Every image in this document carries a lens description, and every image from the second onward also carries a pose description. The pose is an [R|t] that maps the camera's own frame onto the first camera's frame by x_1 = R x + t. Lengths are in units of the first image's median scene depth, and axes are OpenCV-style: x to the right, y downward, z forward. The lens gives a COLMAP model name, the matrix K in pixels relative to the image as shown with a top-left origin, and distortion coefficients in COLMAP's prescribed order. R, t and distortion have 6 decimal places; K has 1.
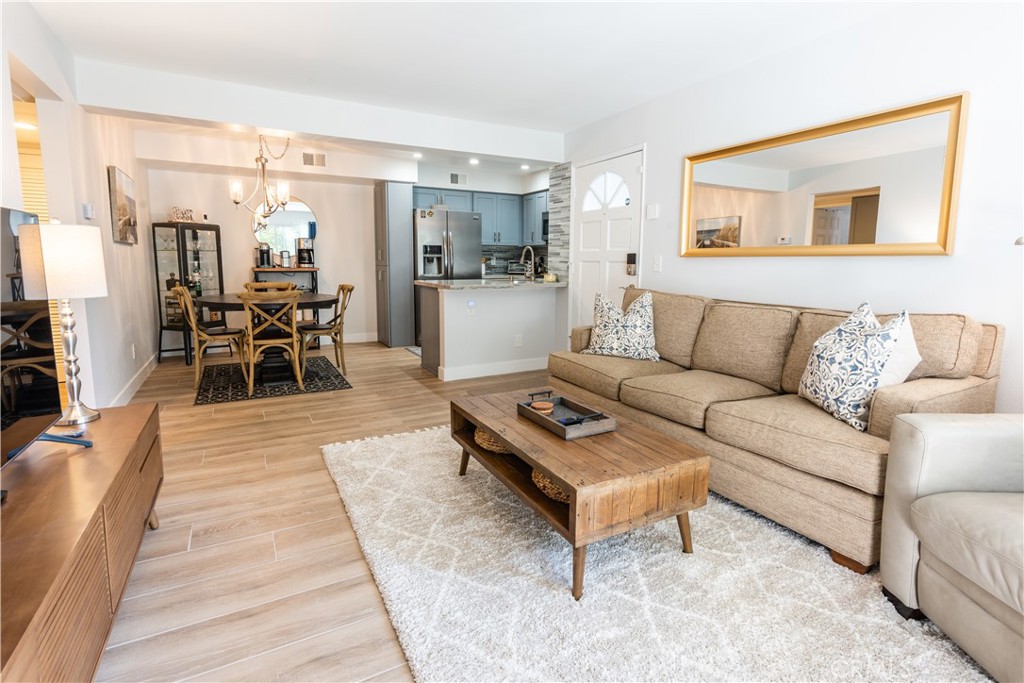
lens RADIAL K [[490.7, 0, 519.4], [0, 490.7, 320.9], [0, 0, 1]] dist [-0.005599, 0.000956]
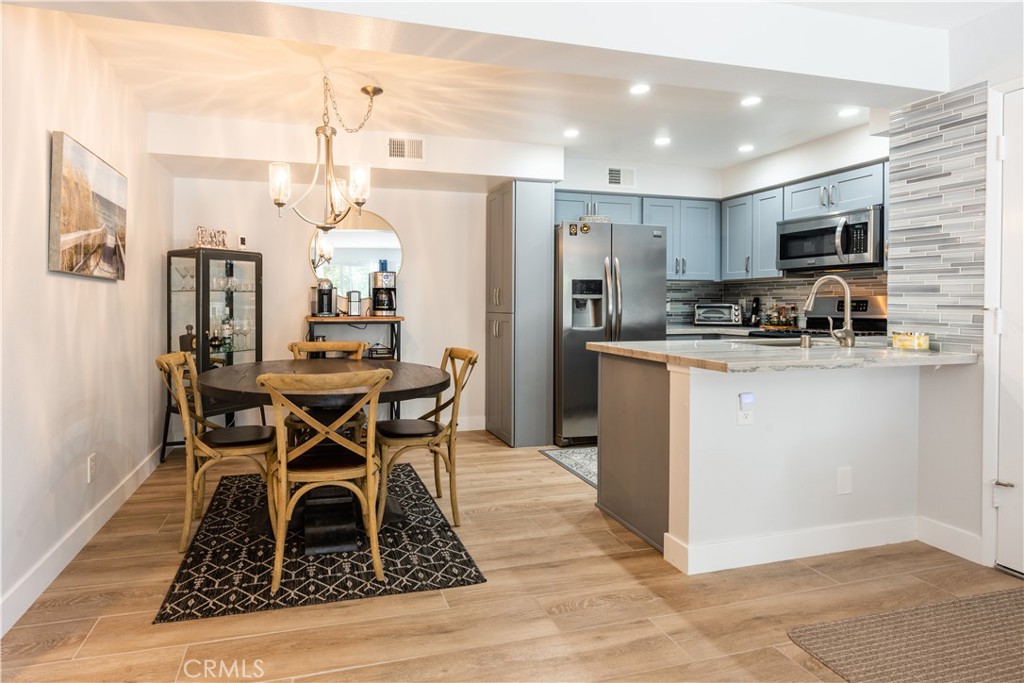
lens RADIAL K [[486.9, 0, 509.5], [0, 486.9, 305.0], [0, 0, 1]] dist [0.000464, 0.000211]
pose [[0.992398, -0.004697, -0.122983, -0.201773], [-0.010069, 0.992823, -0.119170, -0.051015], [0.122660, 0.119502, 0.985228, 0.404324]]
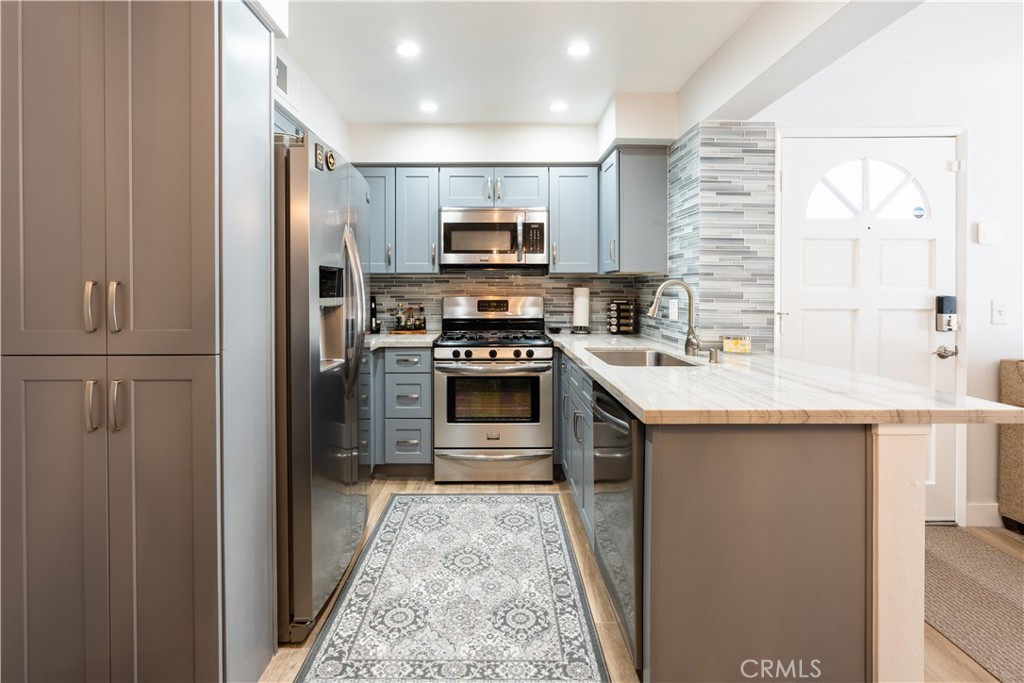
lens RADIAL K [[497.0, 0, 506.7], [0, 497.0, 299.5], [0, 0, 1]] dist [0.000893, 0.000163]
pose [[0.491004, -0.015596, 0.871018, -0.380019], [0.110764, 0.992843, -0.044662, -0.107996], [-0.864087, 0.118406, 0.489217, 0.758703]]
